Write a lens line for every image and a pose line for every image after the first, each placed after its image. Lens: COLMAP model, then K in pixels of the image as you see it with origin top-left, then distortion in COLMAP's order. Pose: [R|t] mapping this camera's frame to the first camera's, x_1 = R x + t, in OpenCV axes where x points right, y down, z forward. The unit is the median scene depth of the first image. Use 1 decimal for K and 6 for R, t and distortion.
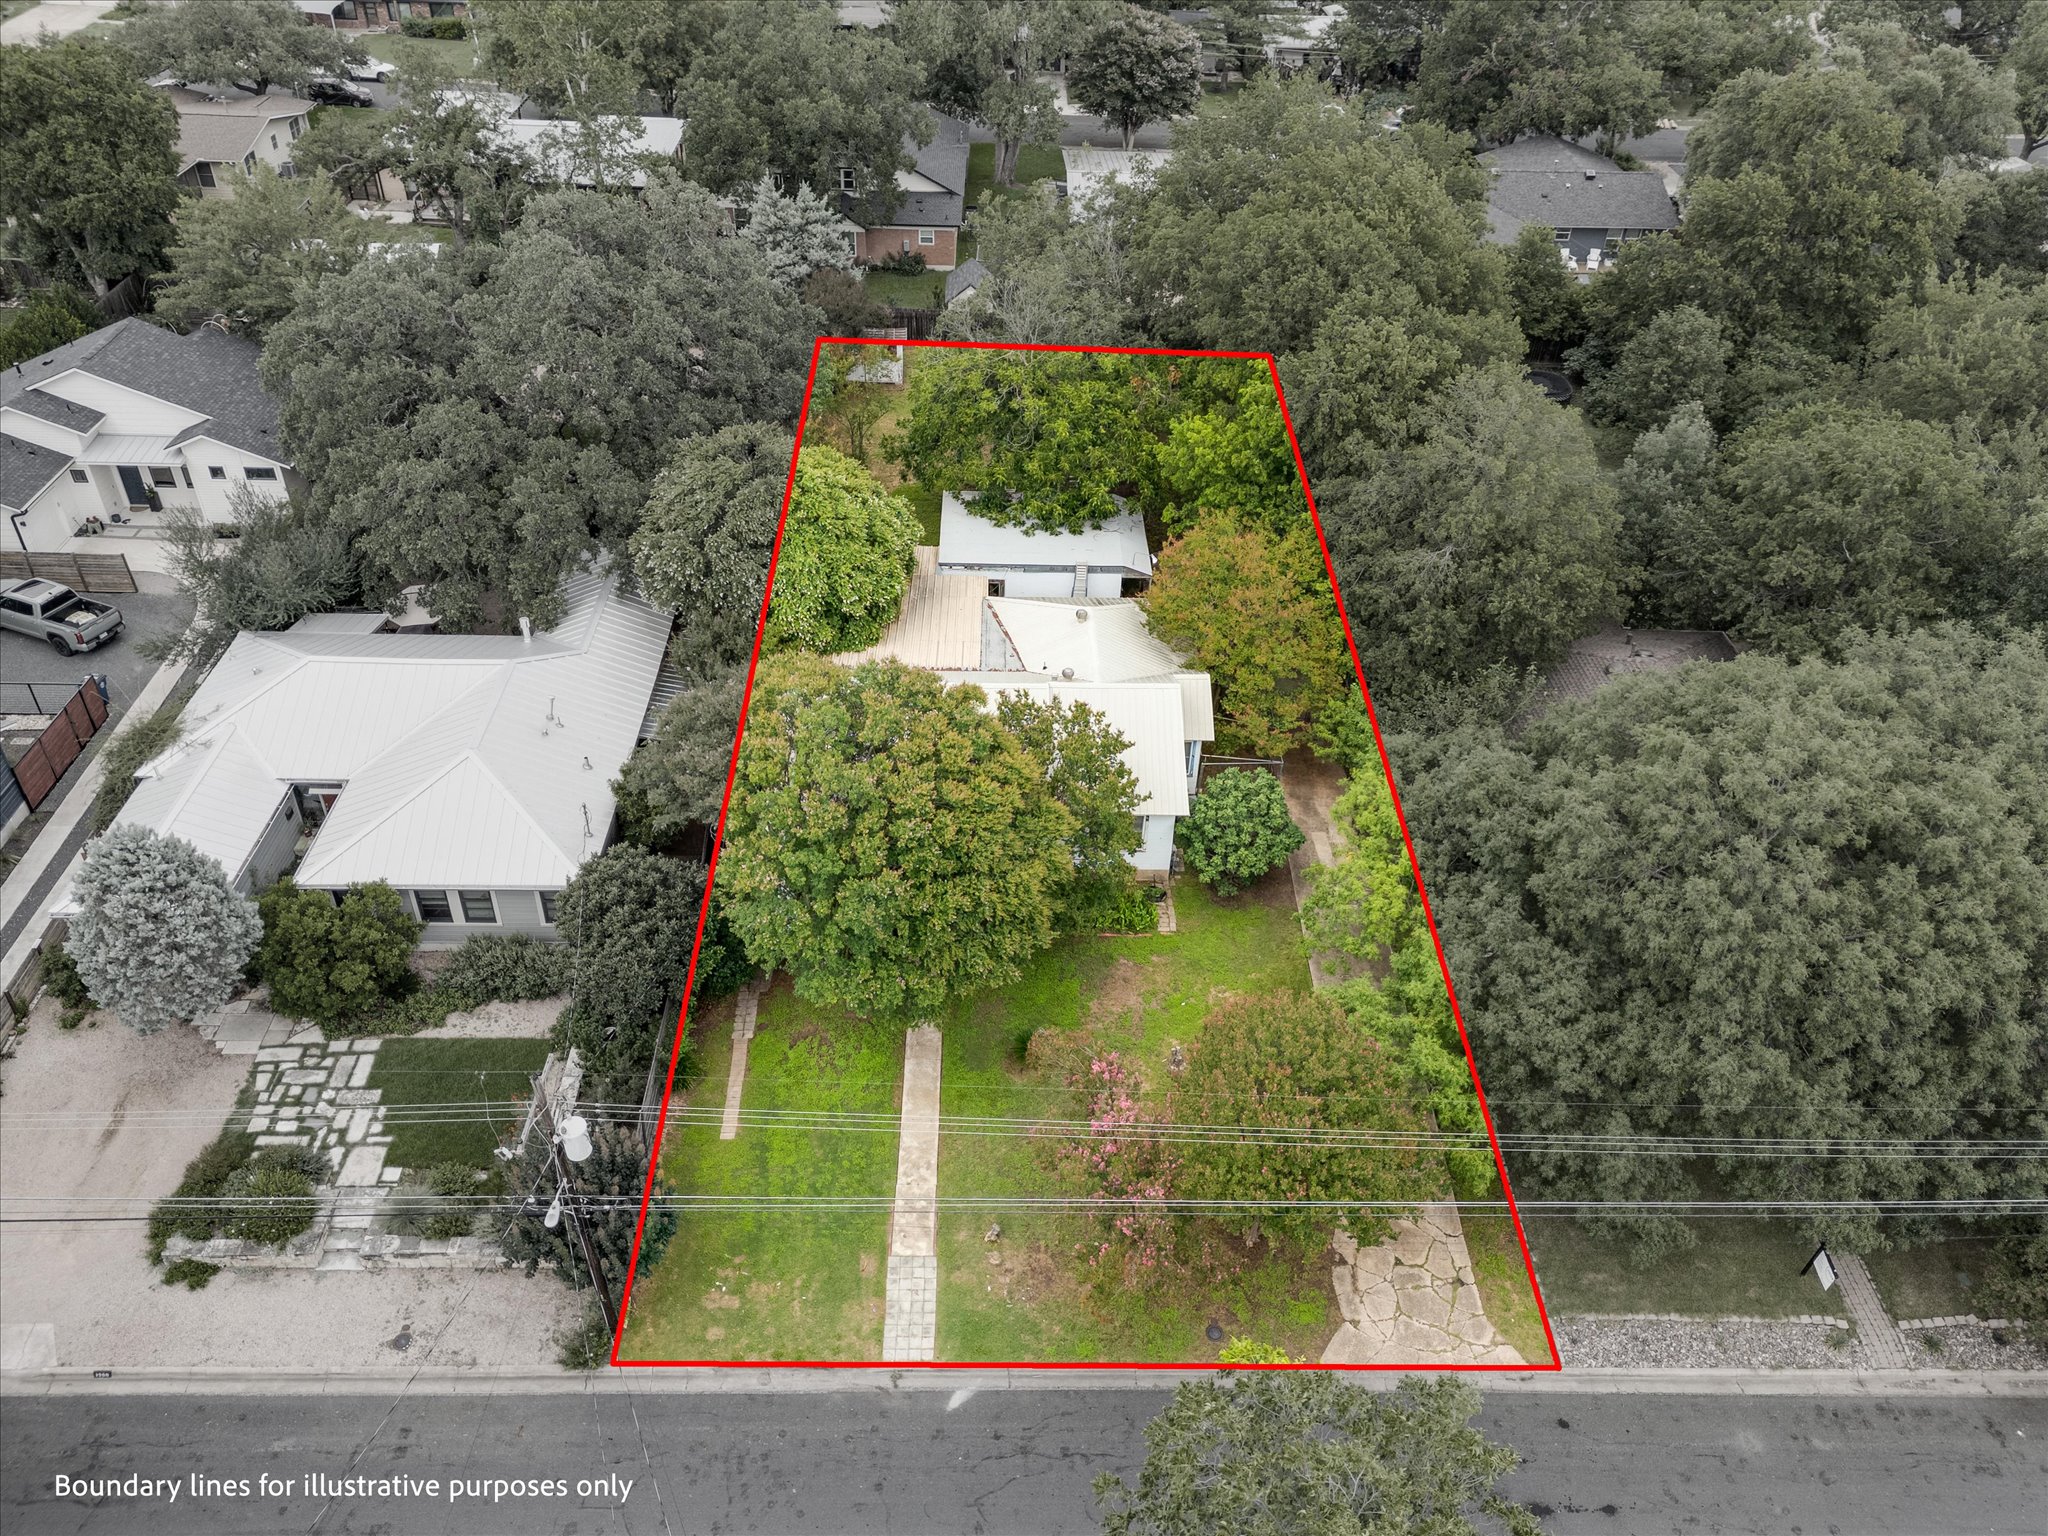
lens RADIAL K [[1390.9, 0, 1024.0], [0, 1390.9, 768.0], [0, 0, 1]] dist [0.031066, -0.004863]
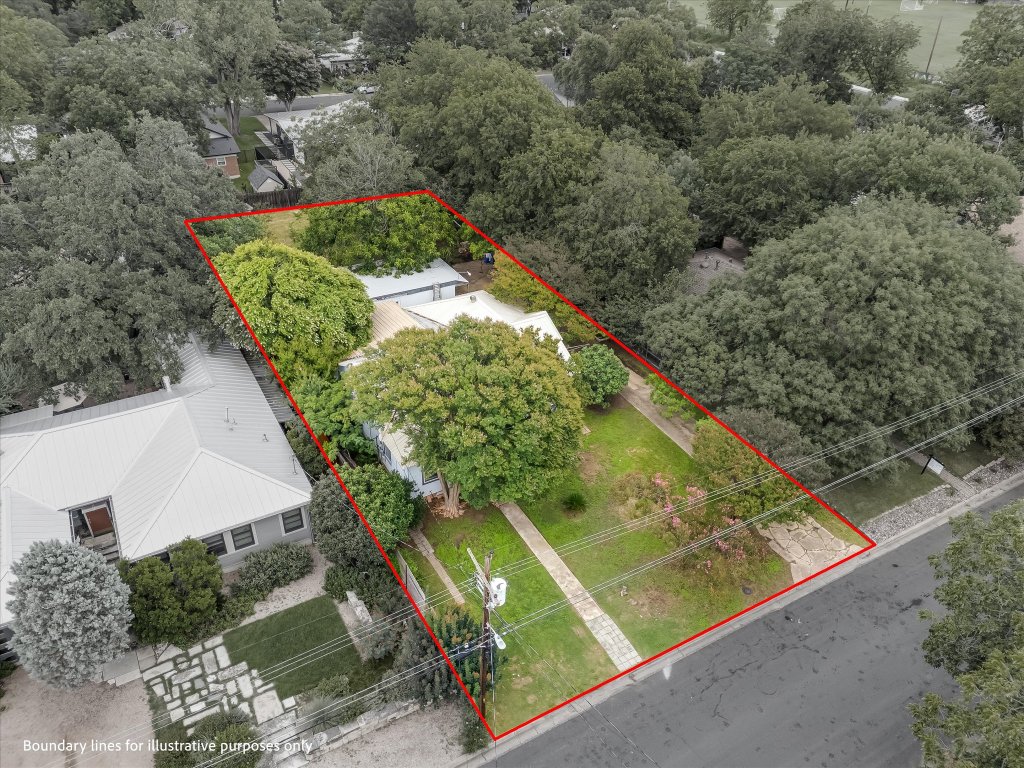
lens RADIAL K [[695.5, 0, 512.0], [0, 695.5, 384.0], [0, 0, 1]] dist [0.031066, -0.004863]
pose [[0.891133, -0.274612, 0.361206, -0.381672], [0.295711, 0.955272, -0.003294, 0.027688], [-0.344145, 0.109748, 0.932480, 0.145171]]
